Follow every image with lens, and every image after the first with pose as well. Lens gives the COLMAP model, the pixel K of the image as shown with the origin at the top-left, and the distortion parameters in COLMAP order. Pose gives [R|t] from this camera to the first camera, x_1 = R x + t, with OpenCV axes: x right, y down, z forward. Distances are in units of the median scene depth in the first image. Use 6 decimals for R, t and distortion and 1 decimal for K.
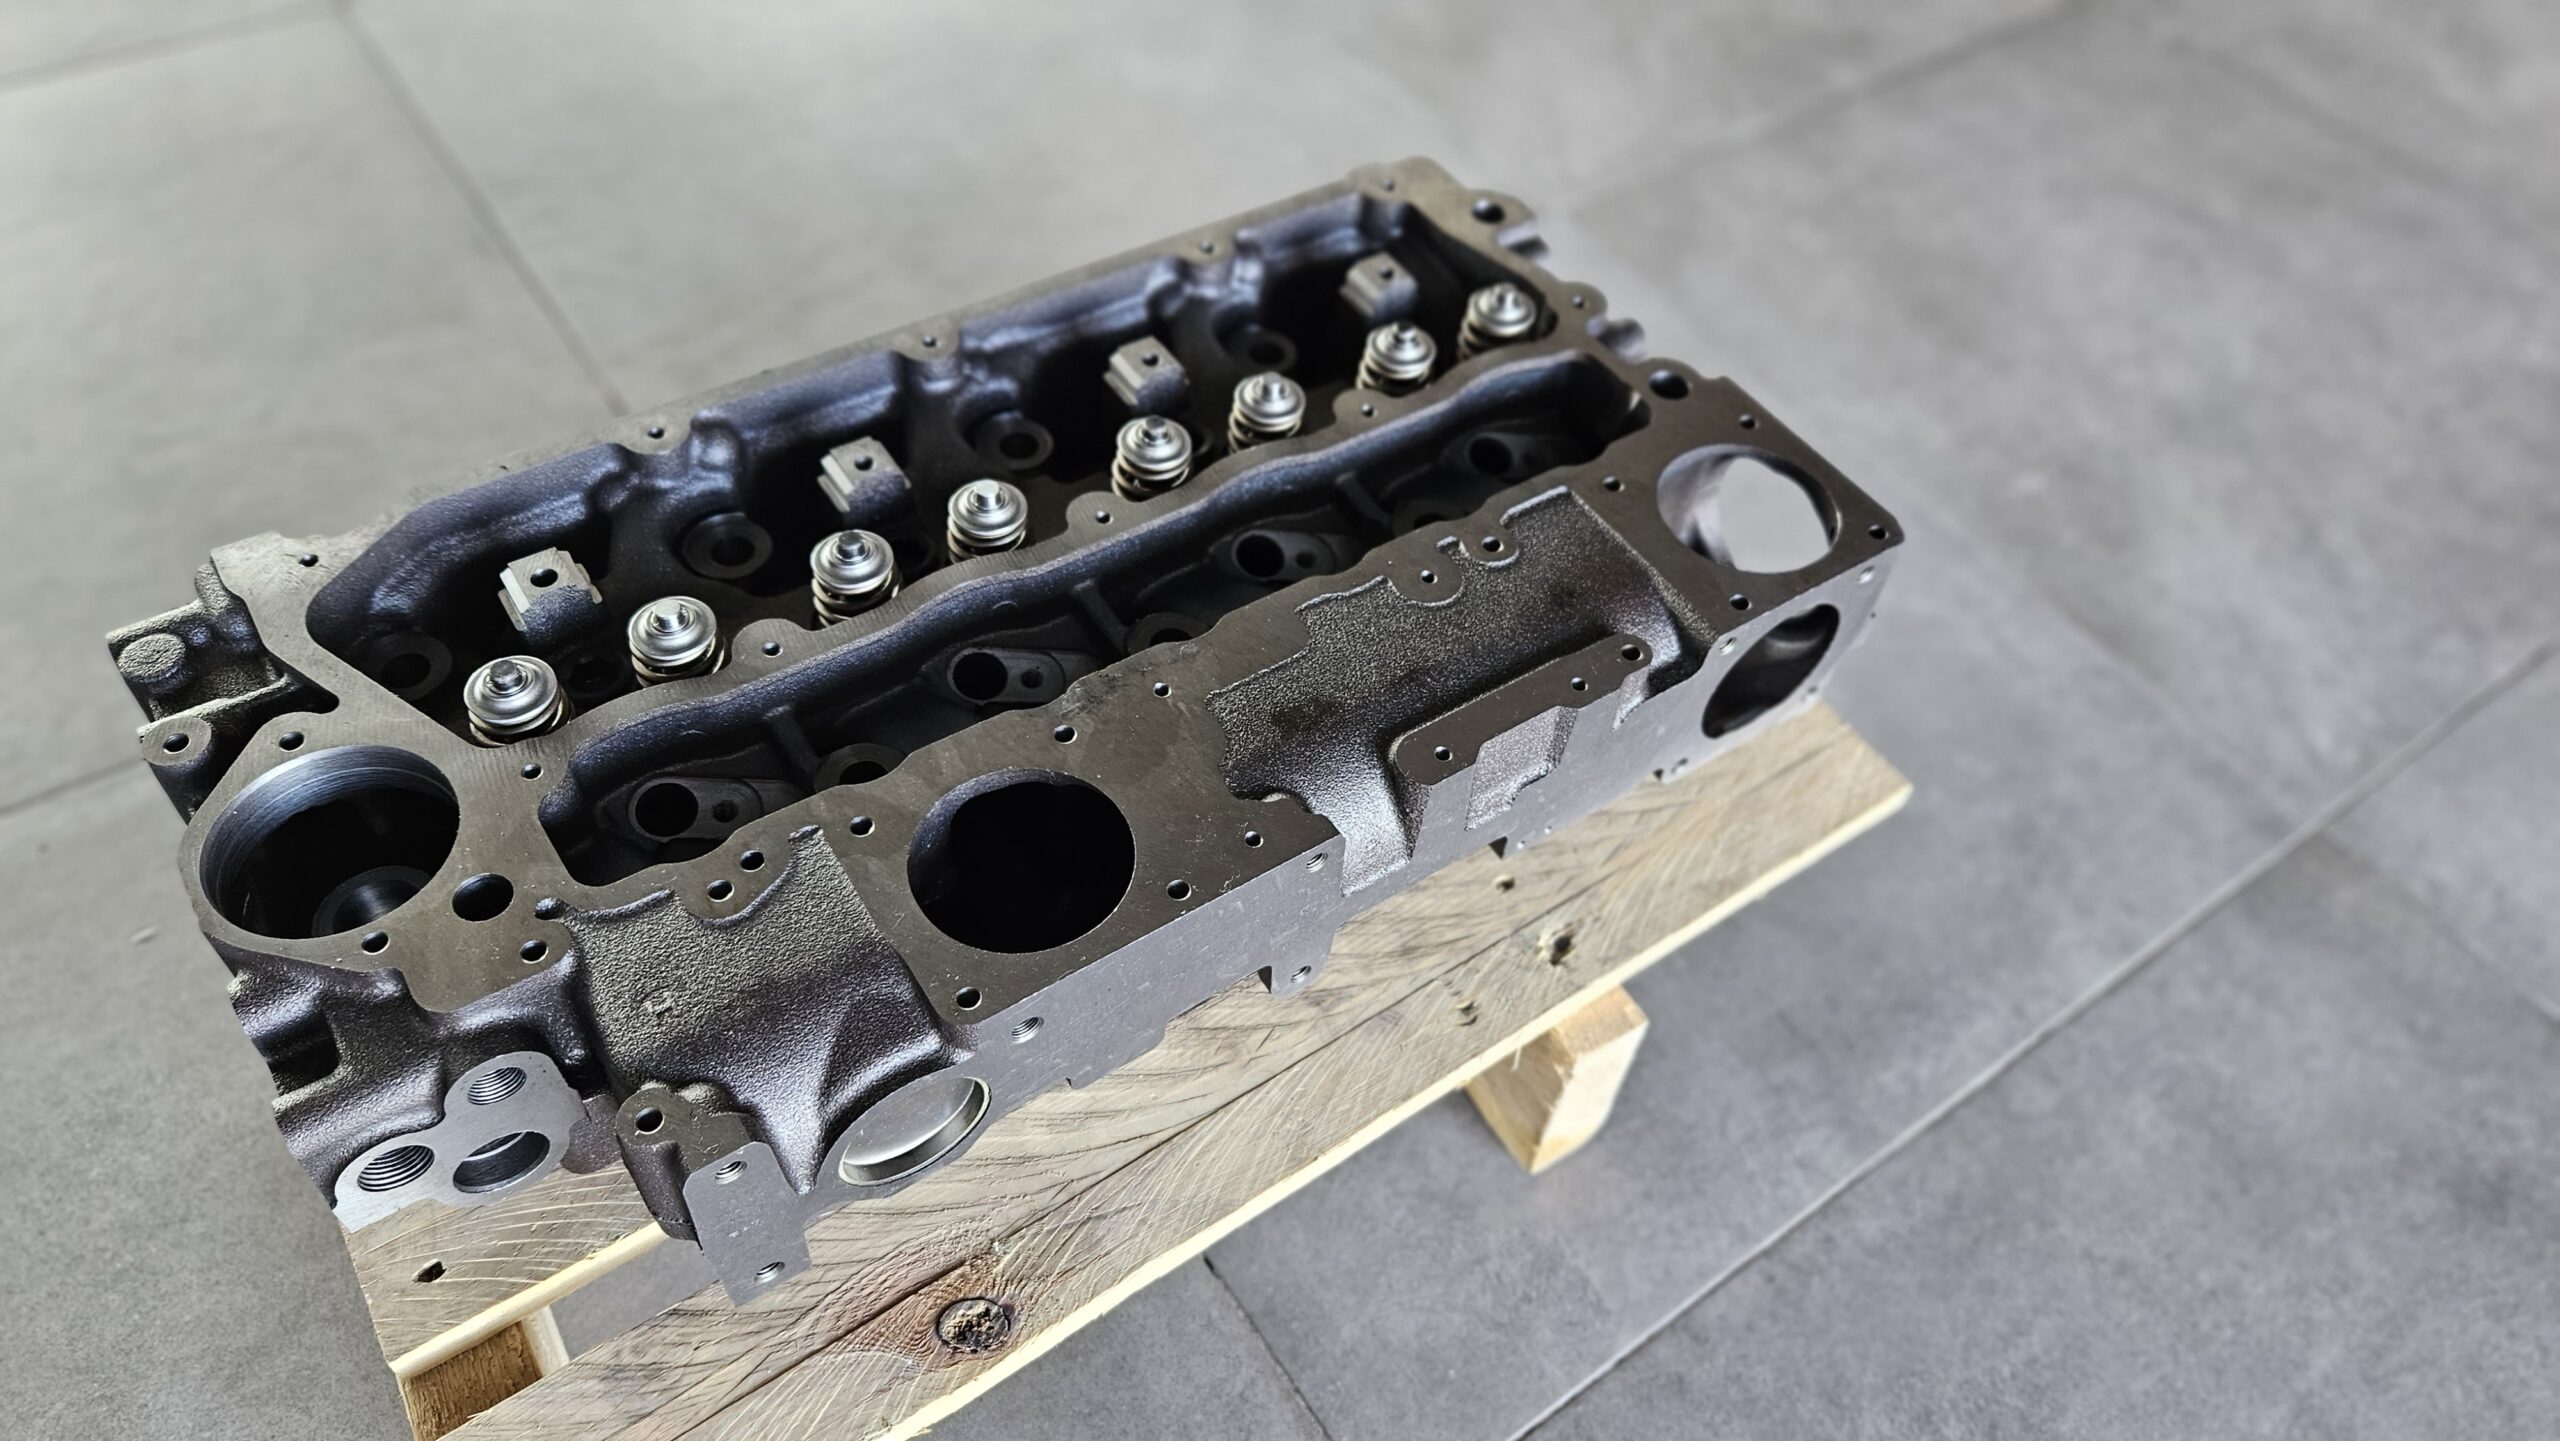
lens RADIAL K [[1708.8, 0, 1290.8], [0, 1708.8, 706.0], [0, 0, 1]] dist [0.037849, -0.018211]
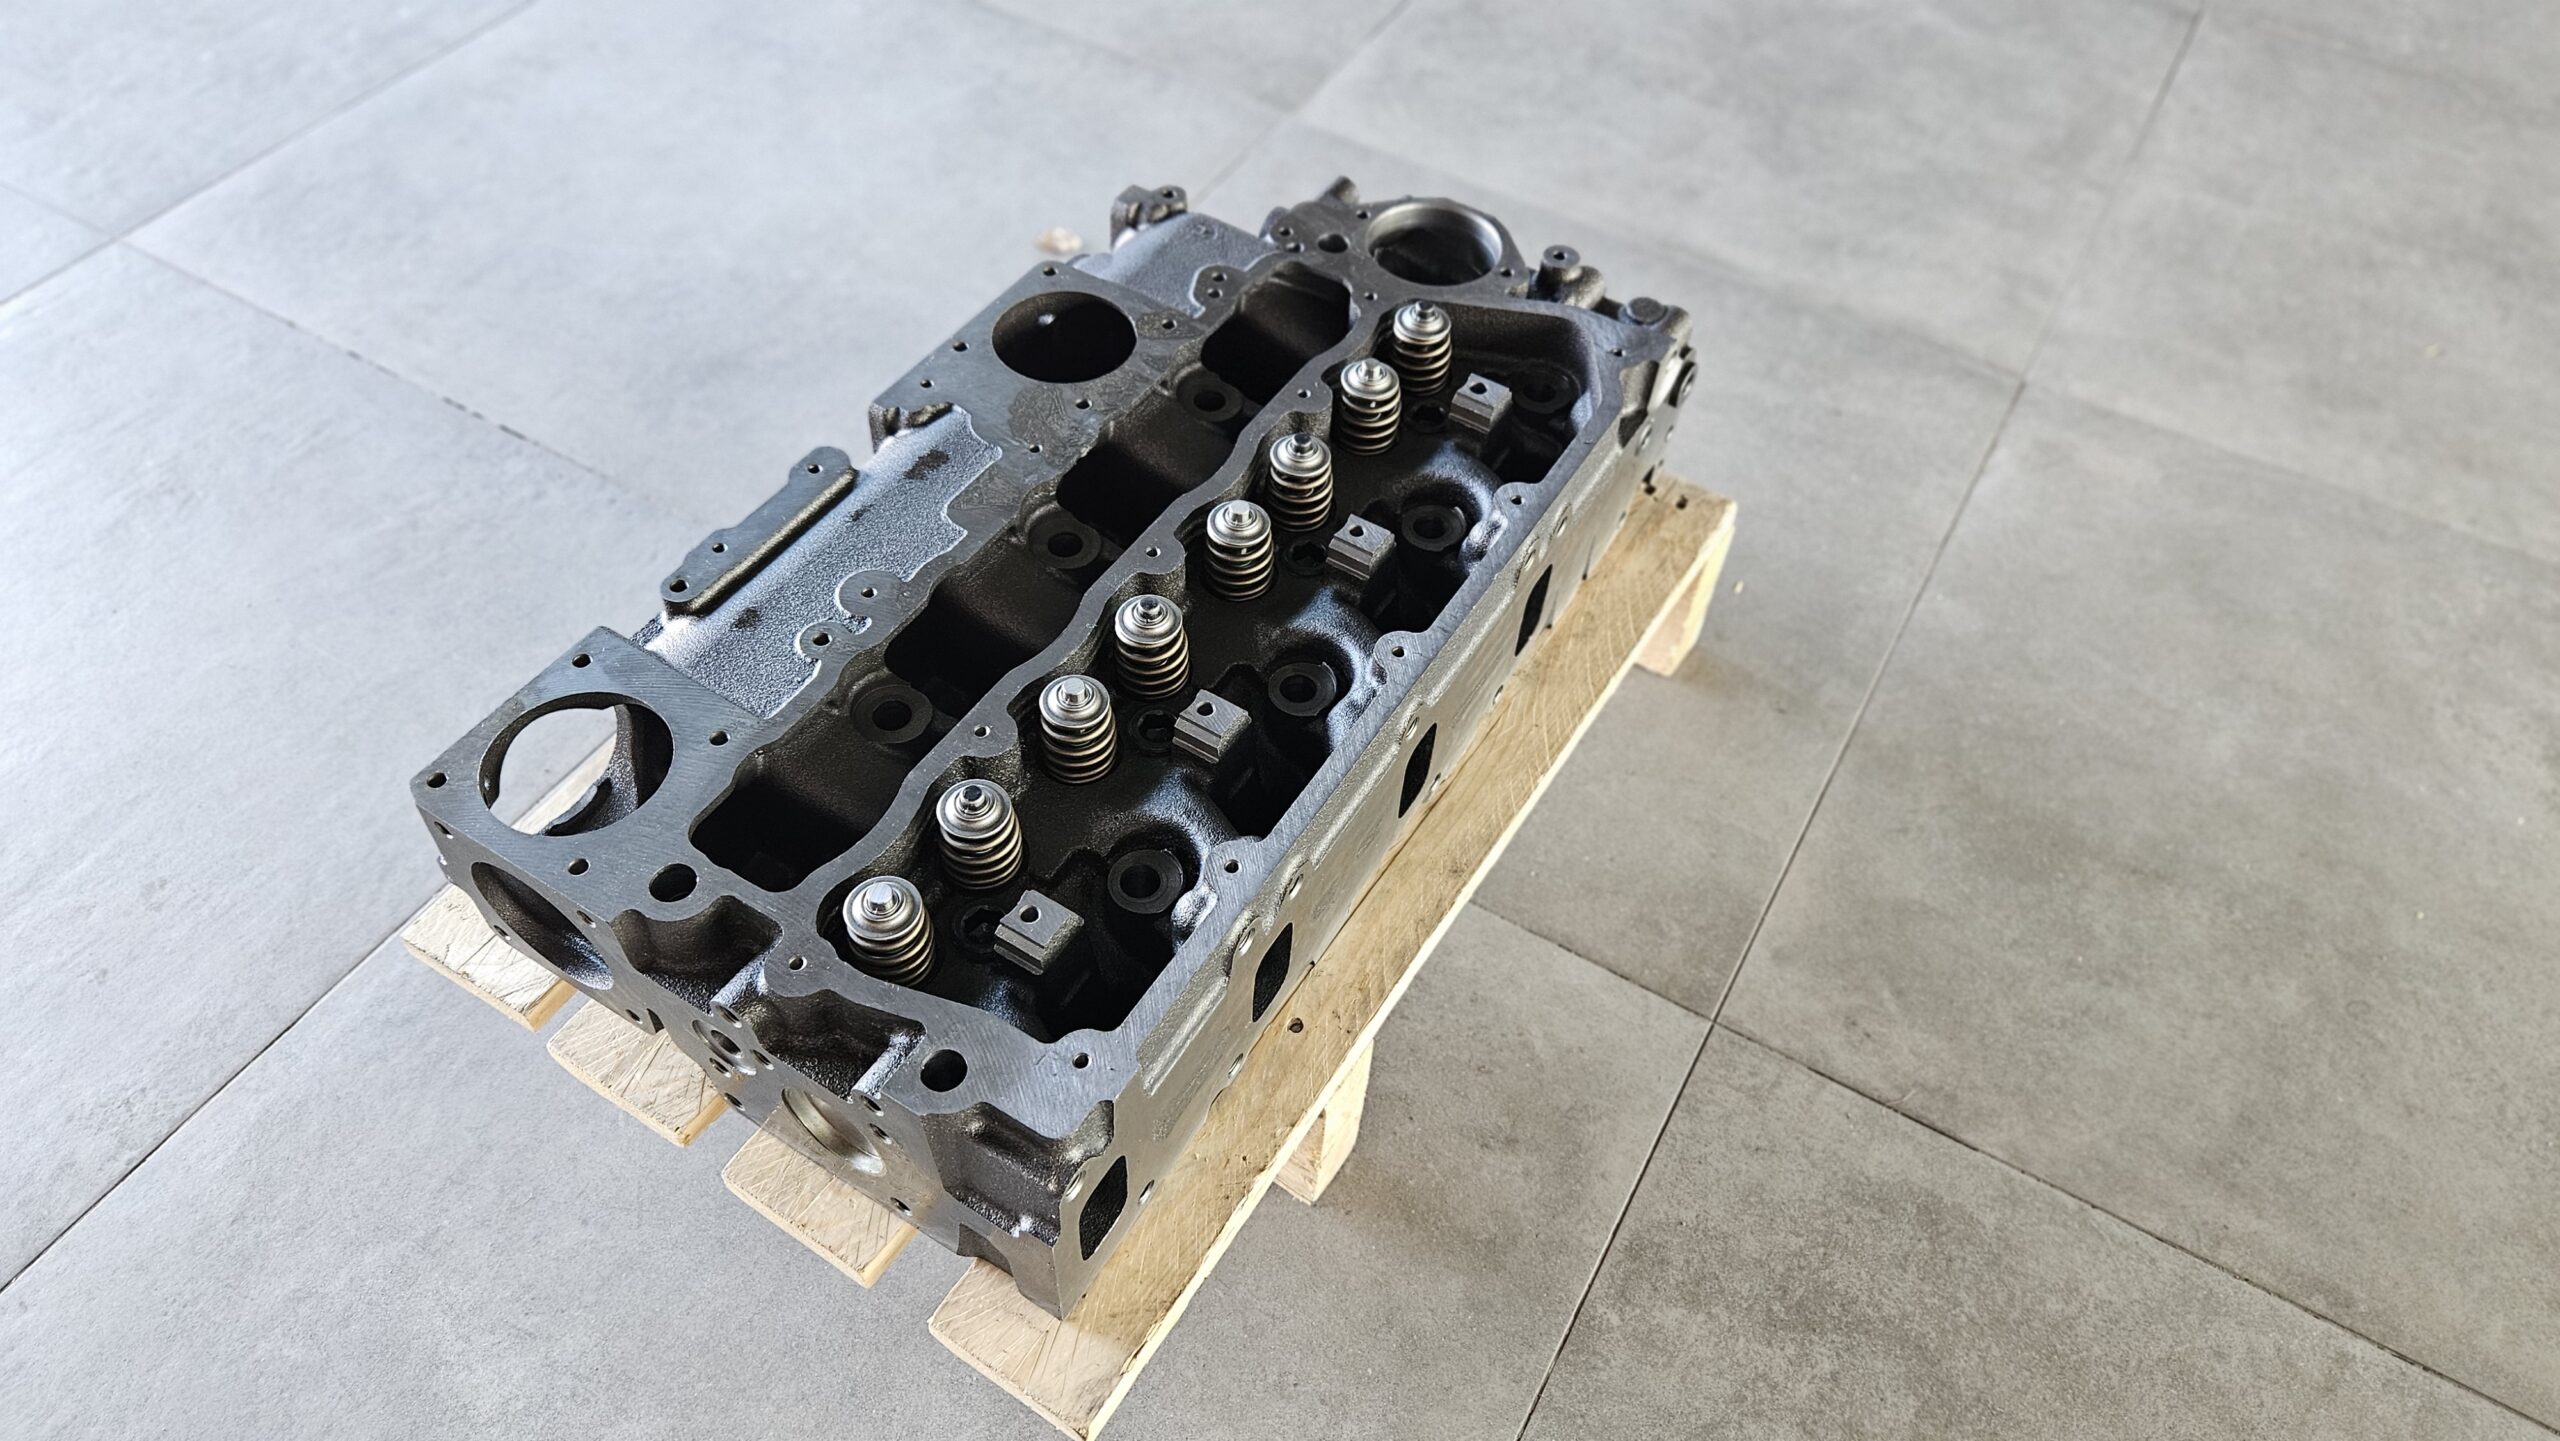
lens RADIAL K [[1708.8, 0, 1271.2], [0, 1708.8, 732.9], [0, 0, 1]] dist [0.037849, -0.018211]
pose [[-0.908064, 0.242619, -0.341402, 0.313577], [-0.382708, -0.149489, 0.911695, -1.548846], [0.170159, 0.958535, 0.228598, 1.072008]]
